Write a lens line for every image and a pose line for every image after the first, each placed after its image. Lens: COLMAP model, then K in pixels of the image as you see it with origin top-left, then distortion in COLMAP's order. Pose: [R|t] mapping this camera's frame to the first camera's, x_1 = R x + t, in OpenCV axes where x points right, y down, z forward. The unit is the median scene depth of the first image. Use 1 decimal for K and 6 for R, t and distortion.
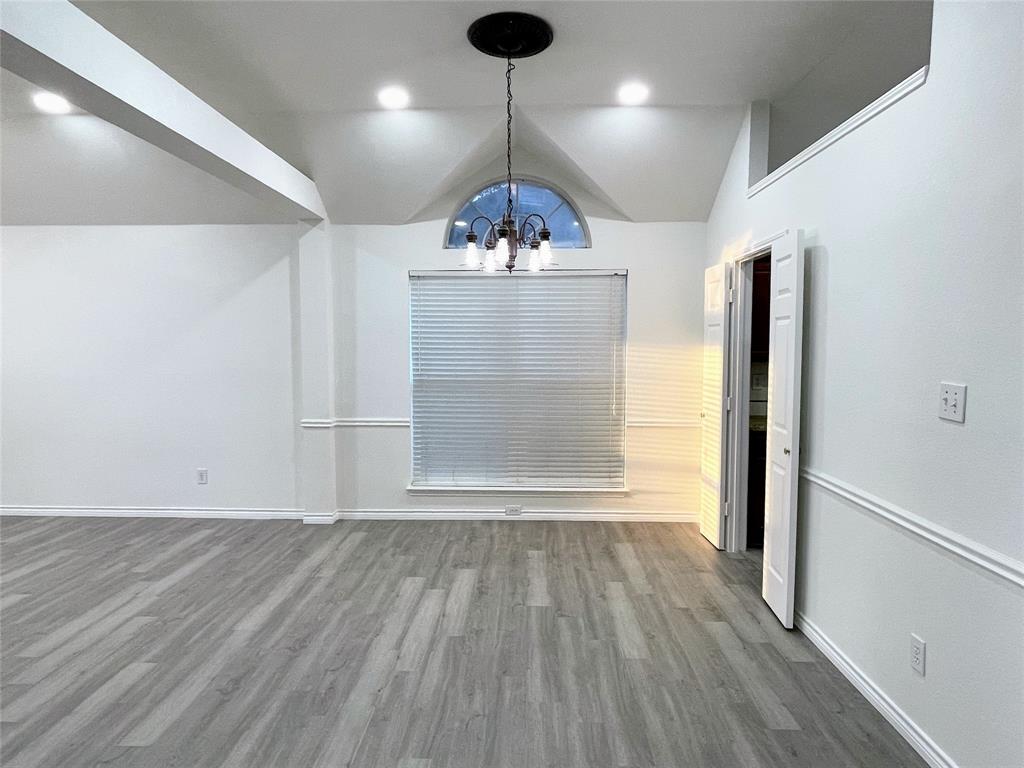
lens RADIAL K [[614.7, 0, 510.1], [0, 614.7, 383.0], [0, 0, 1]] dist [0.000138, -0.000725]
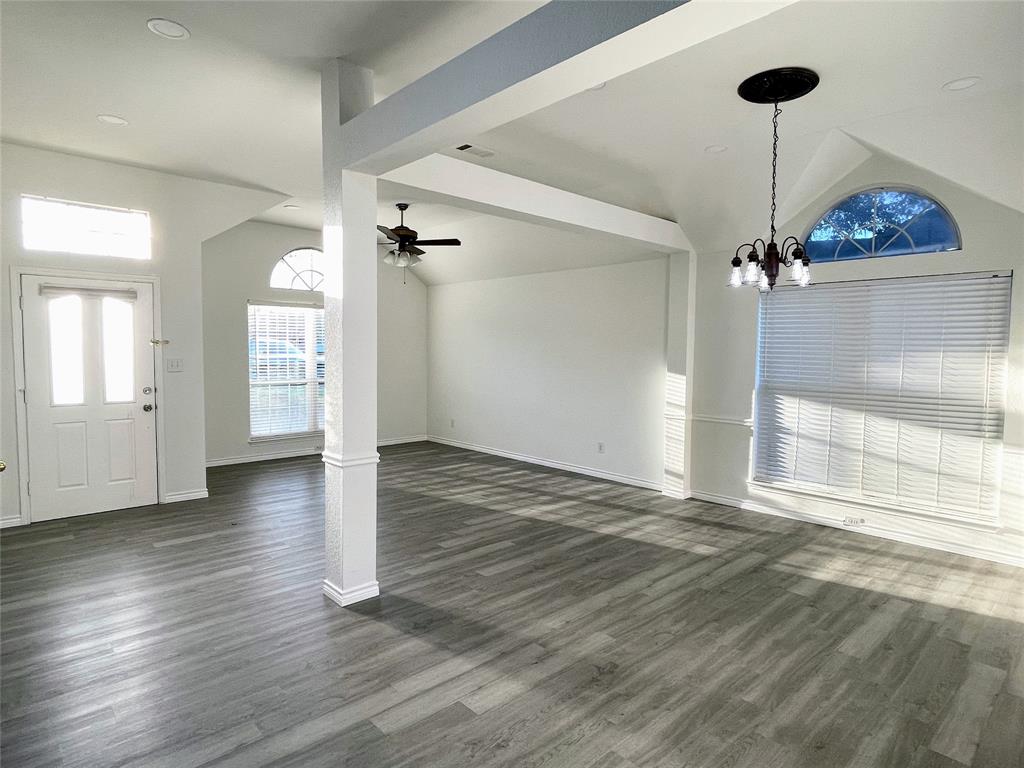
lens RADIAL K [[577.1, 0, 511.0], [0, 577.1, 385.0], [0, 0, 1]] dist [-0.005347, -0.003592]
pose [[0.703473, 0.049977, -0.708963, 0.441990], [-0.059328, 0.998172, 0.011496, 0.014804], [0.708241, 0.033974, 0.705152, -0.097421]]
